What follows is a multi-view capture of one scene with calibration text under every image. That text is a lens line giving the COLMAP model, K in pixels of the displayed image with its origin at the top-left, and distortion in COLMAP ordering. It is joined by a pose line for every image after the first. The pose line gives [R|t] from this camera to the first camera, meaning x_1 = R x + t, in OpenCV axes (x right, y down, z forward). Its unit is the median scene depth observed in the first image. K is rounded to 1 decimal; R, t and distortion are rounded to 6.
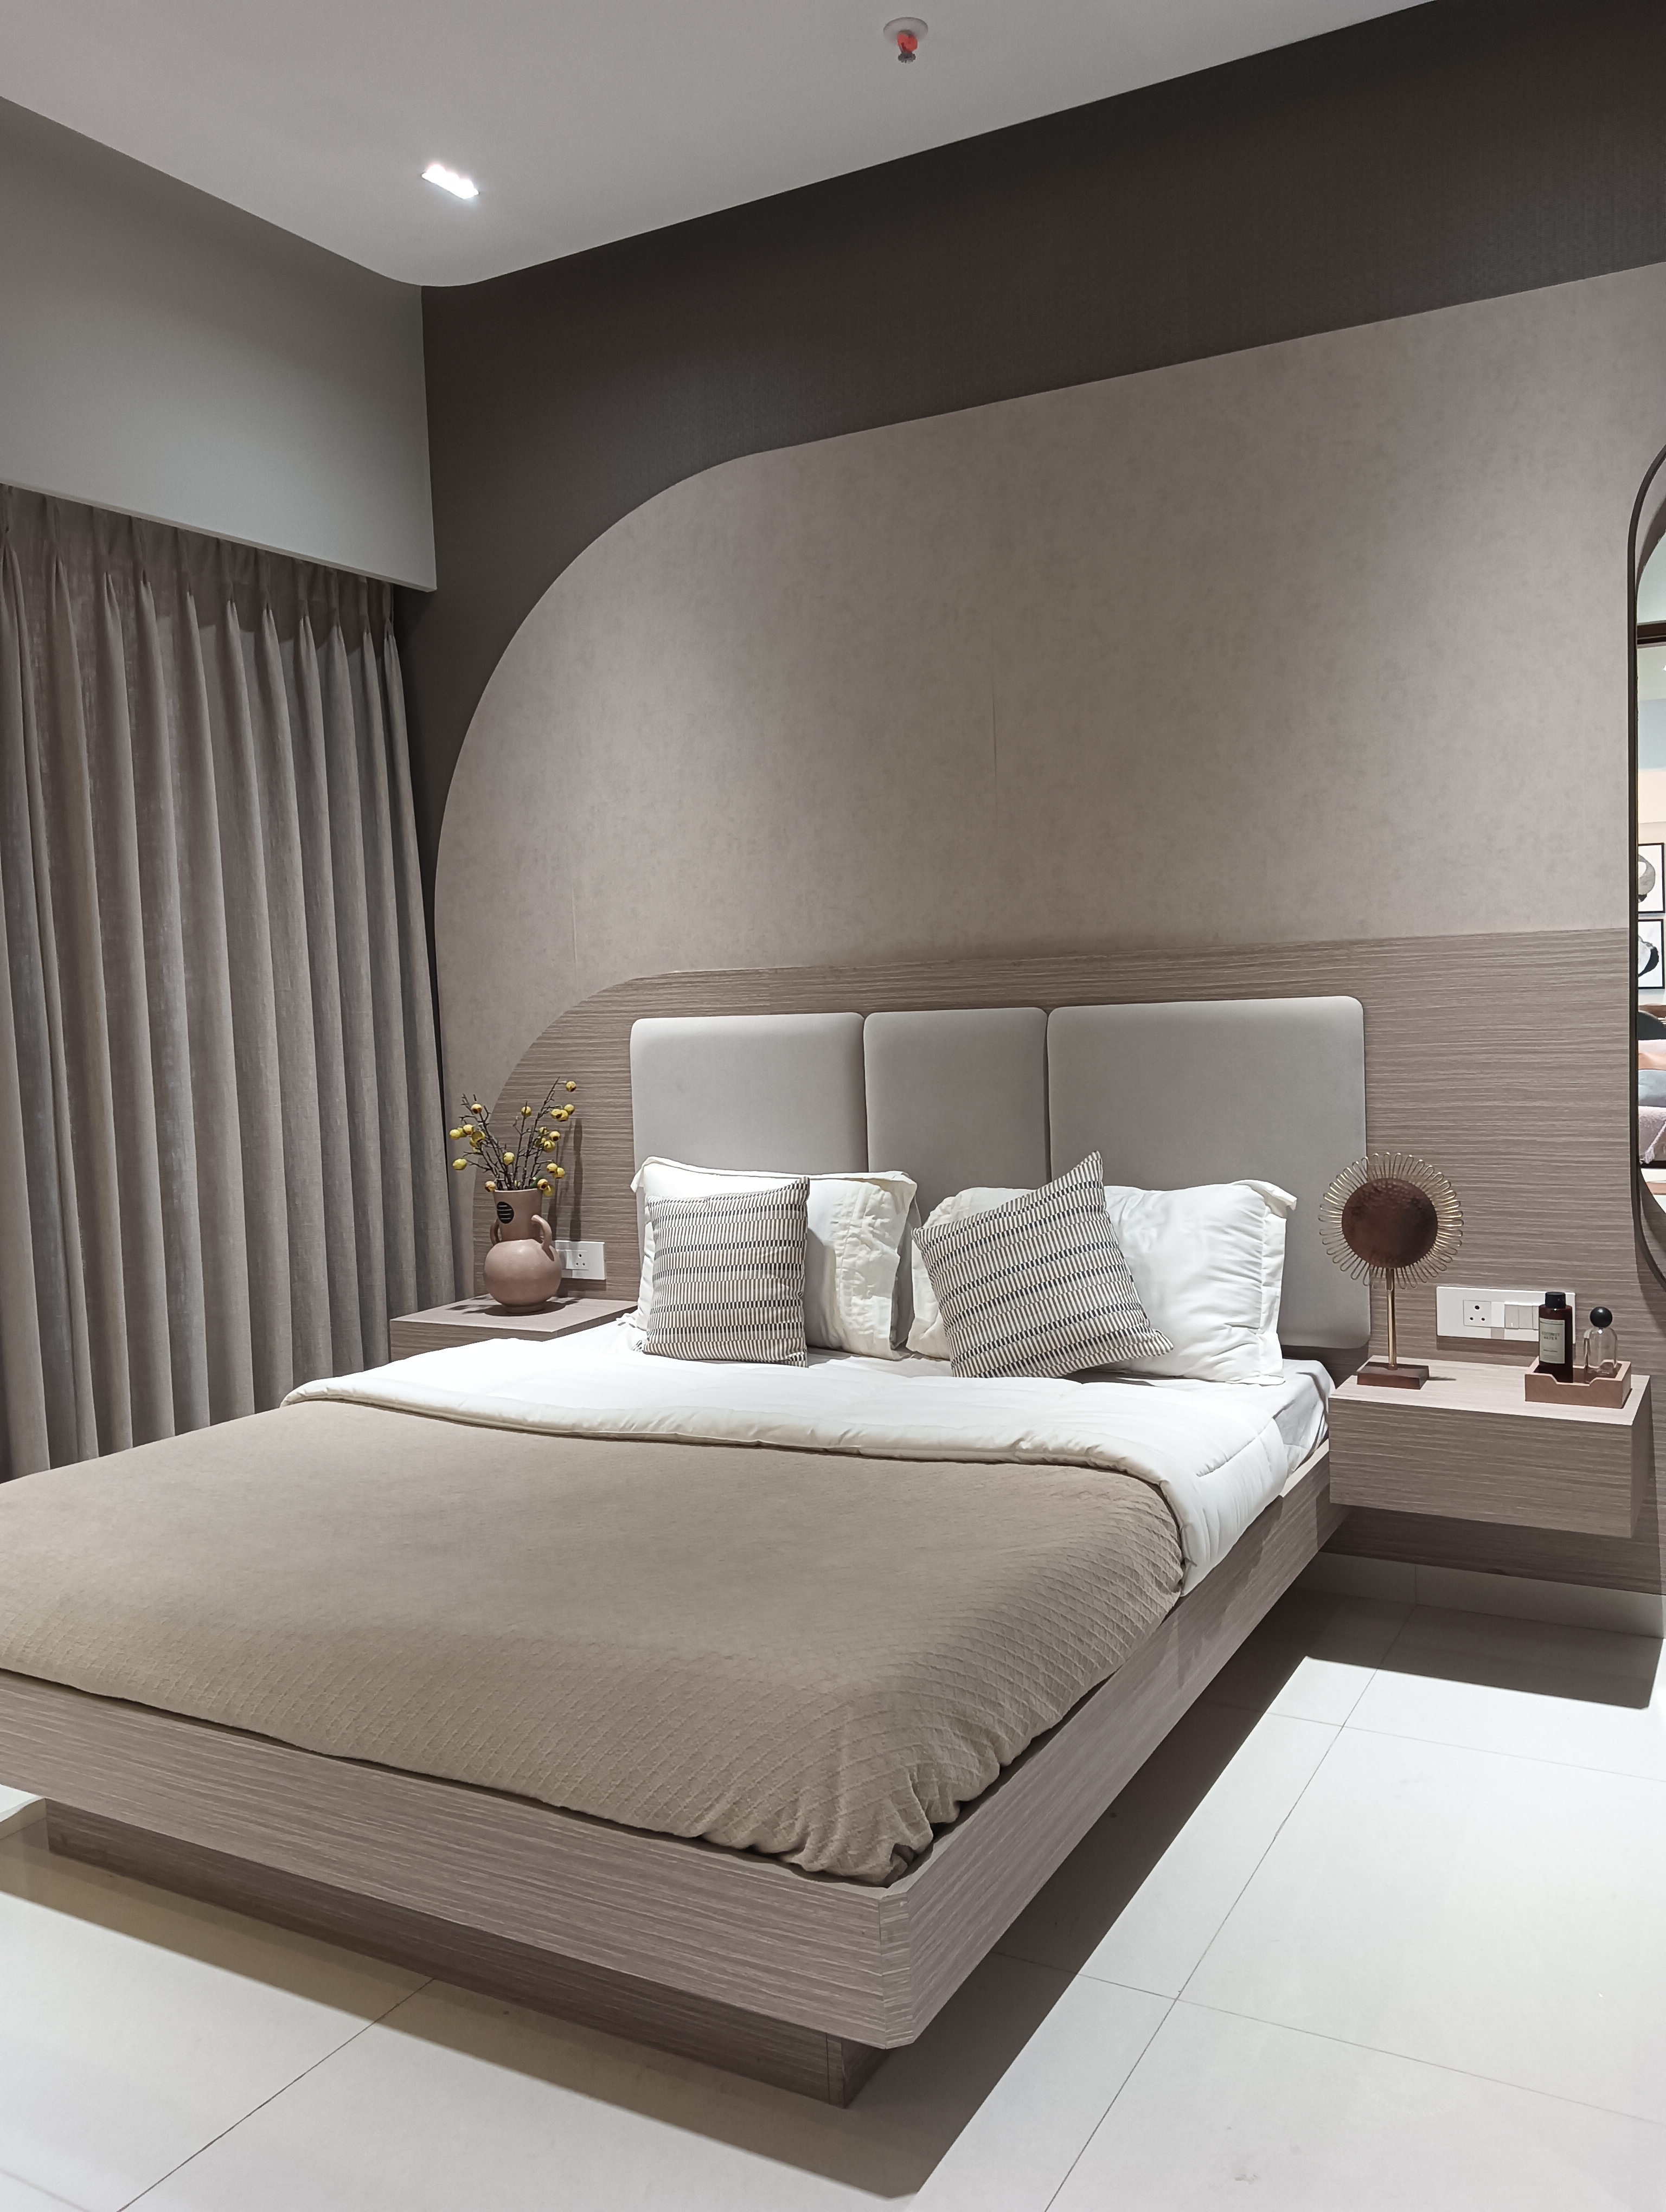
lens RADIAL K [[1758.4, 0, 827.7], [0, 1758.4, 1111.5], [0, 0, 1]] dist [0.061244, -0.019759]
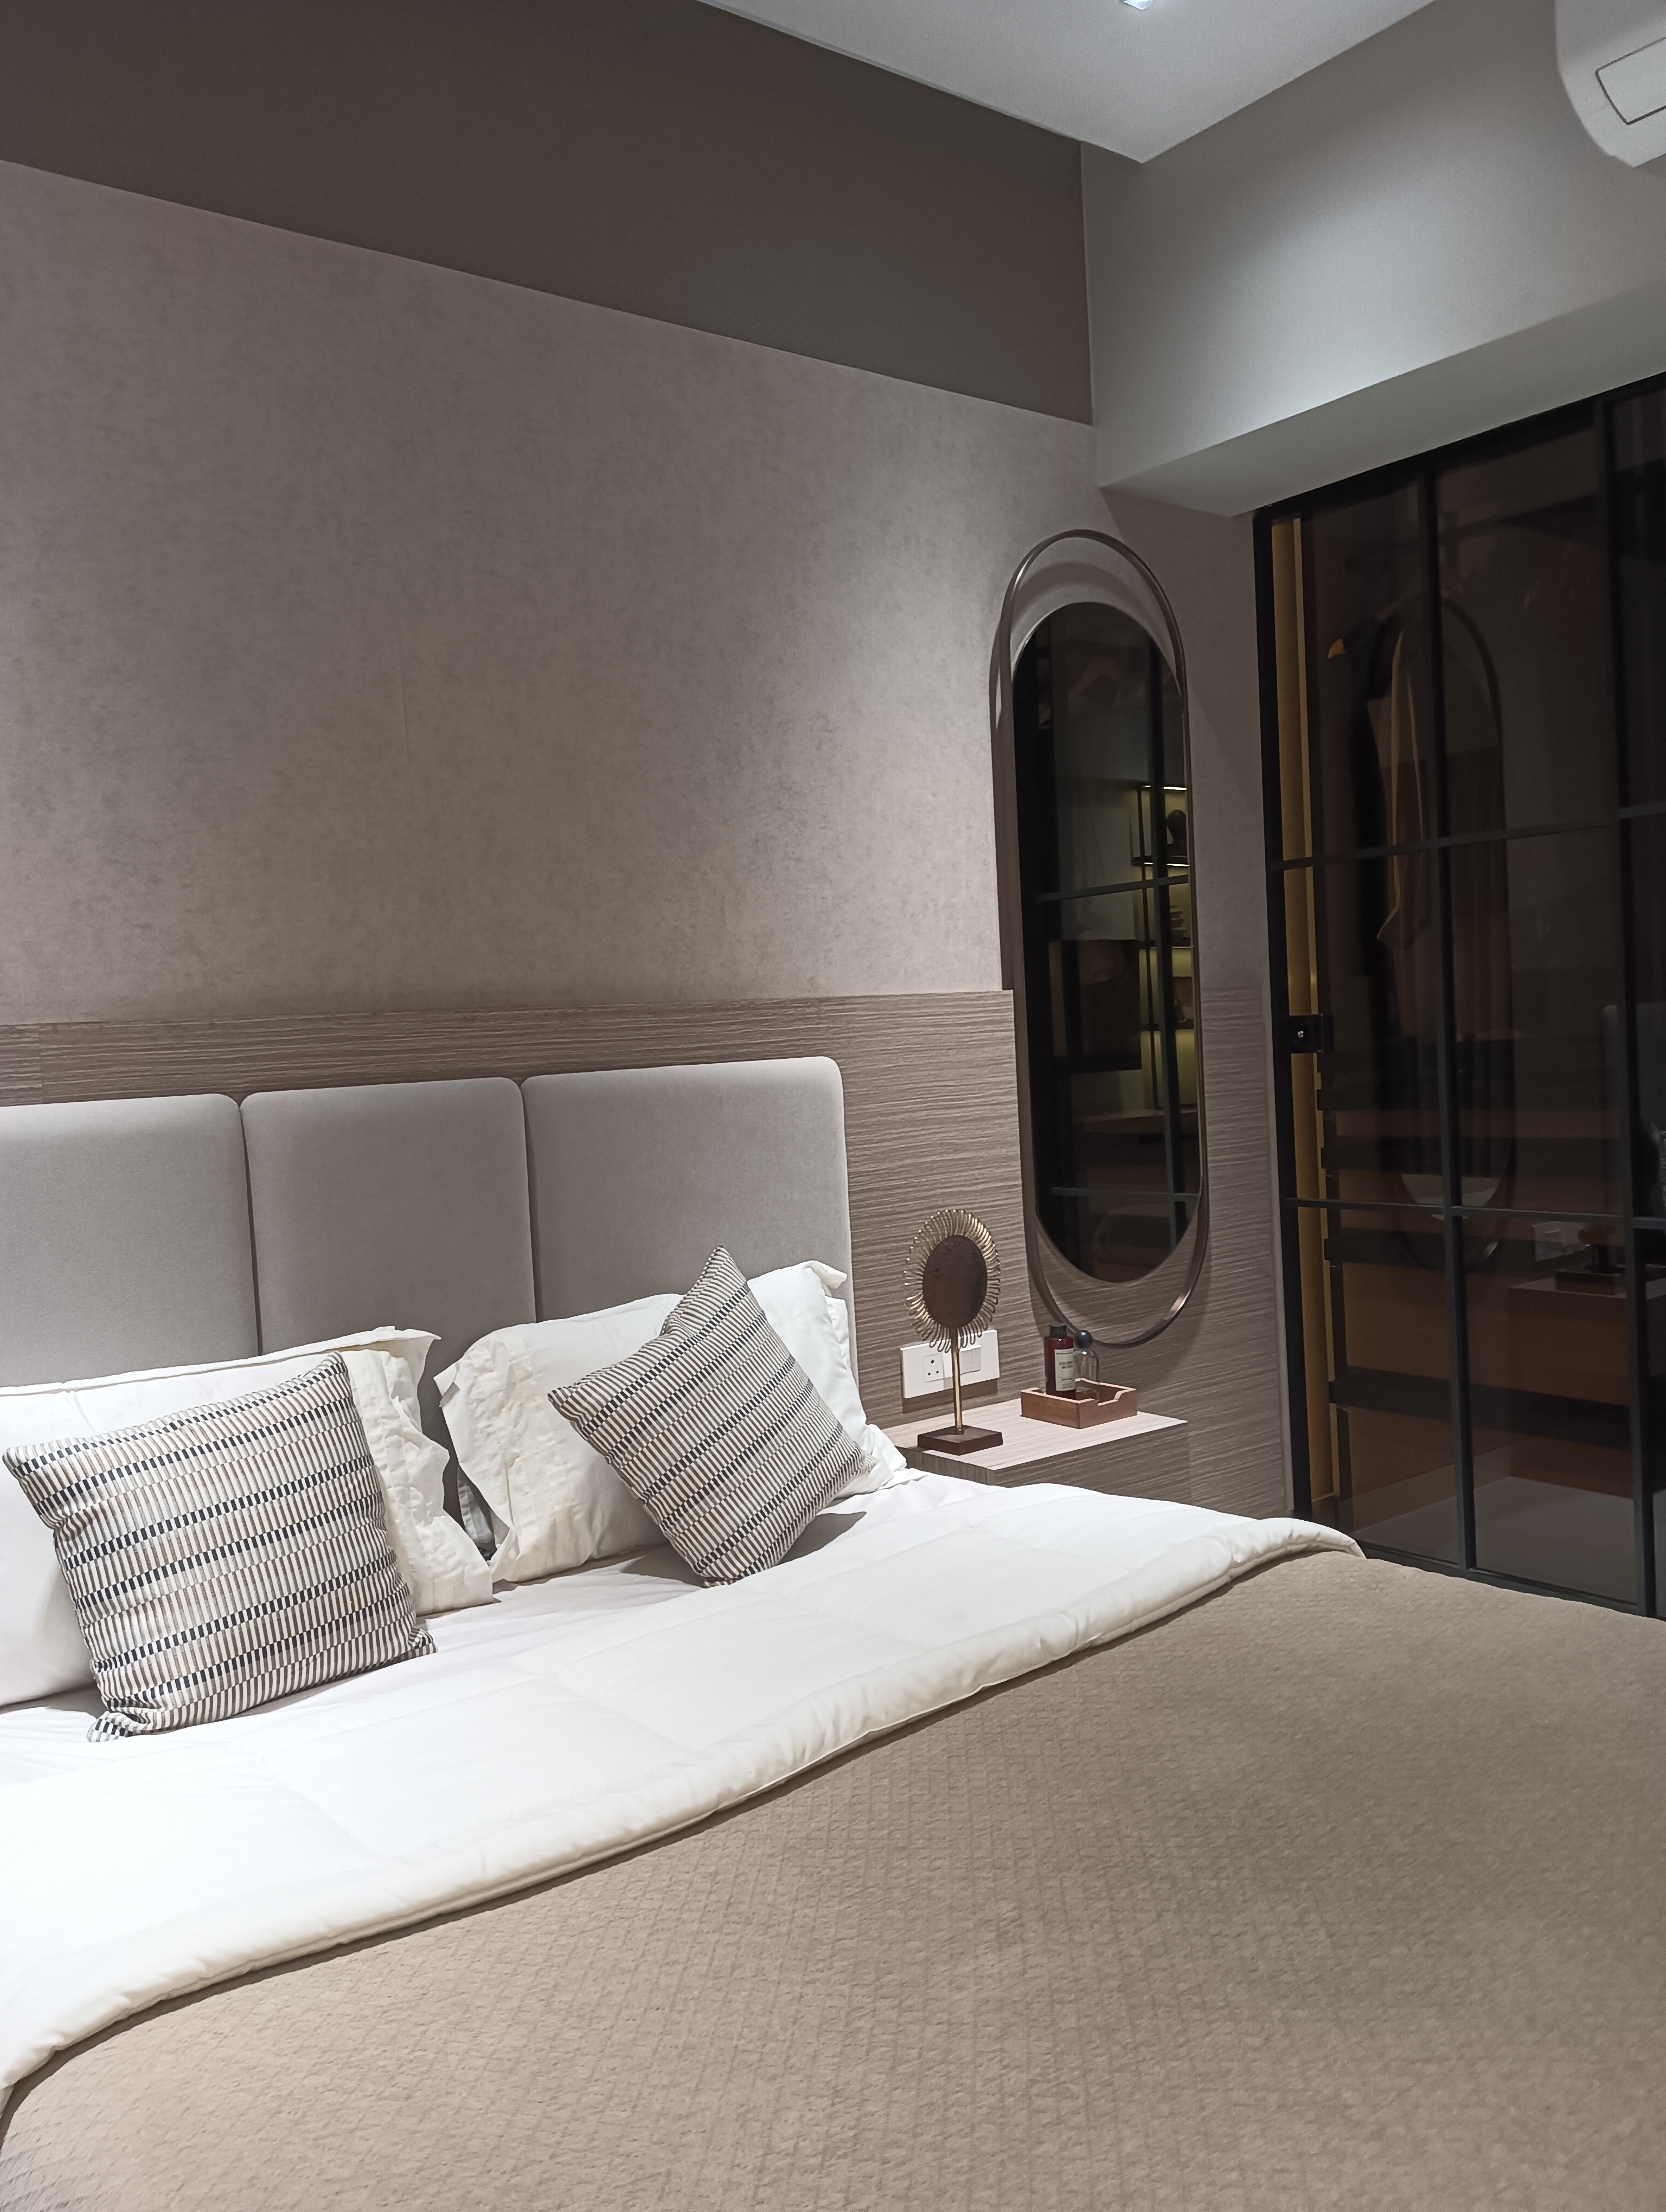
lens RADIAL K [[1758.4, 0, 833.9], [0, 1758.4, 1098.6], [0, 0, 1]] dist [0.061244, -0.019759]
pose [[0.361422, -0.017611, 0.932236, -0.560216], [0.098708, 0.994926, -0.019474, -0.023643], [-0.927163, 0.099057, 0.361326, 0.642926]]
